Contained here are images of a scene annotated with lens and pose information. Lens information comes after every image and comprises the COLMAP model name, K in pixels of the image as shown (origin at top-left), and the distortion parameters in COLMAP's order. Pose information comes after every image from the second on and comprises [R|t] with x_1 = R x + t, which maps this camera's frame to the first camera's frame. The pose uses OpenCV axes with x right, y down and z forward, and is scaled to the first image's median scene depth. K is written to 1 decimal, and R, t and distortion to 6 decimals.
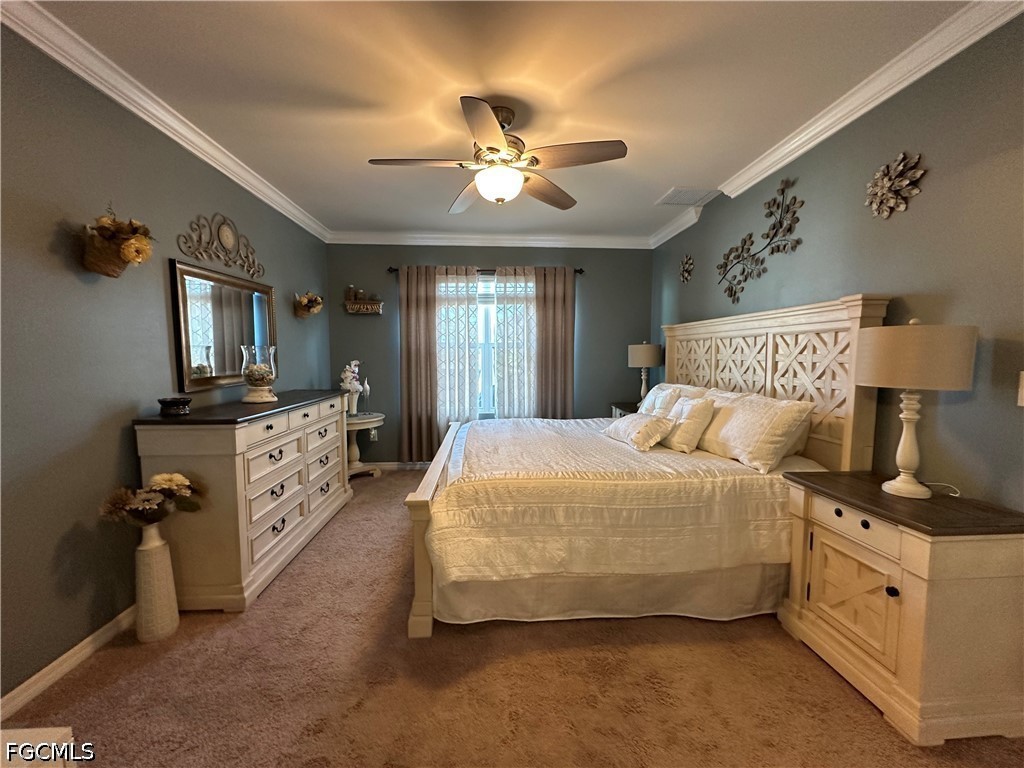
lens RADIAL K [[409.5, 0, 510.8], [0, 409.5, 386.9], [0, 0, 1]] dist [-0.005475, 0.001186]
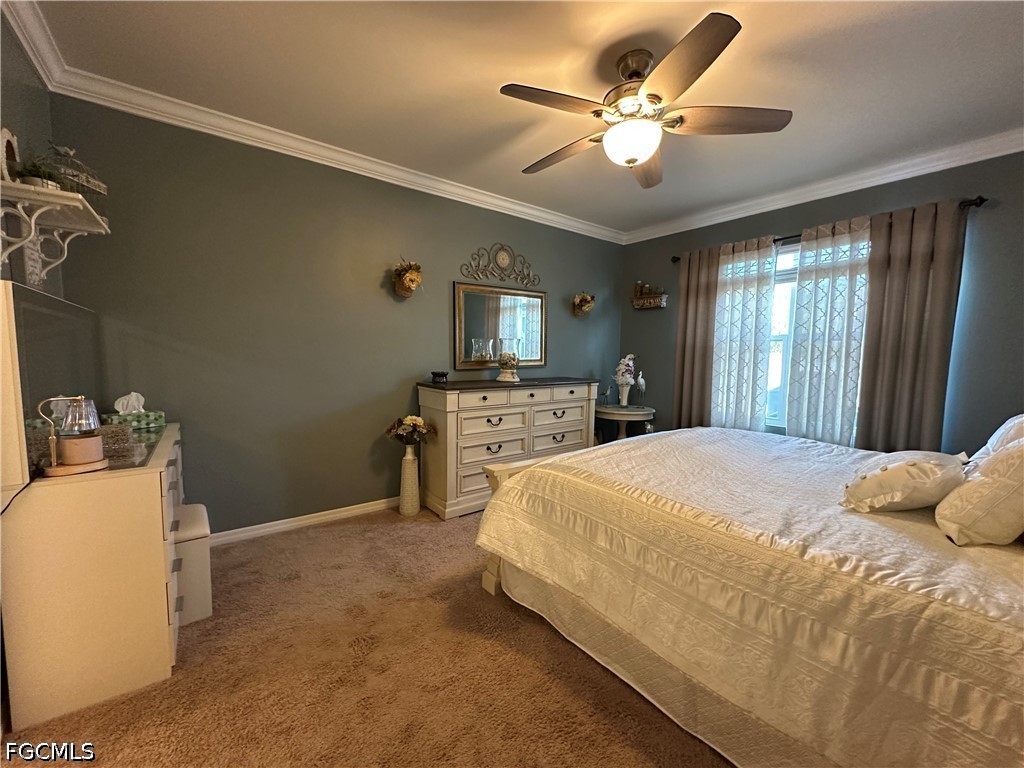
lens RADIAL K [[409.5, 0, 510.8], [0, 409.5, 386.9], [0, 0, 1]] dist [-0.005475, 0.001186]
pose [[0.562844, 0.077190, -0.822951, 0.358370], [-0.080255, 0.996029, 0.038535, 0.002170], [0.822658, 0.044357, 0.566804, 0.200552]]
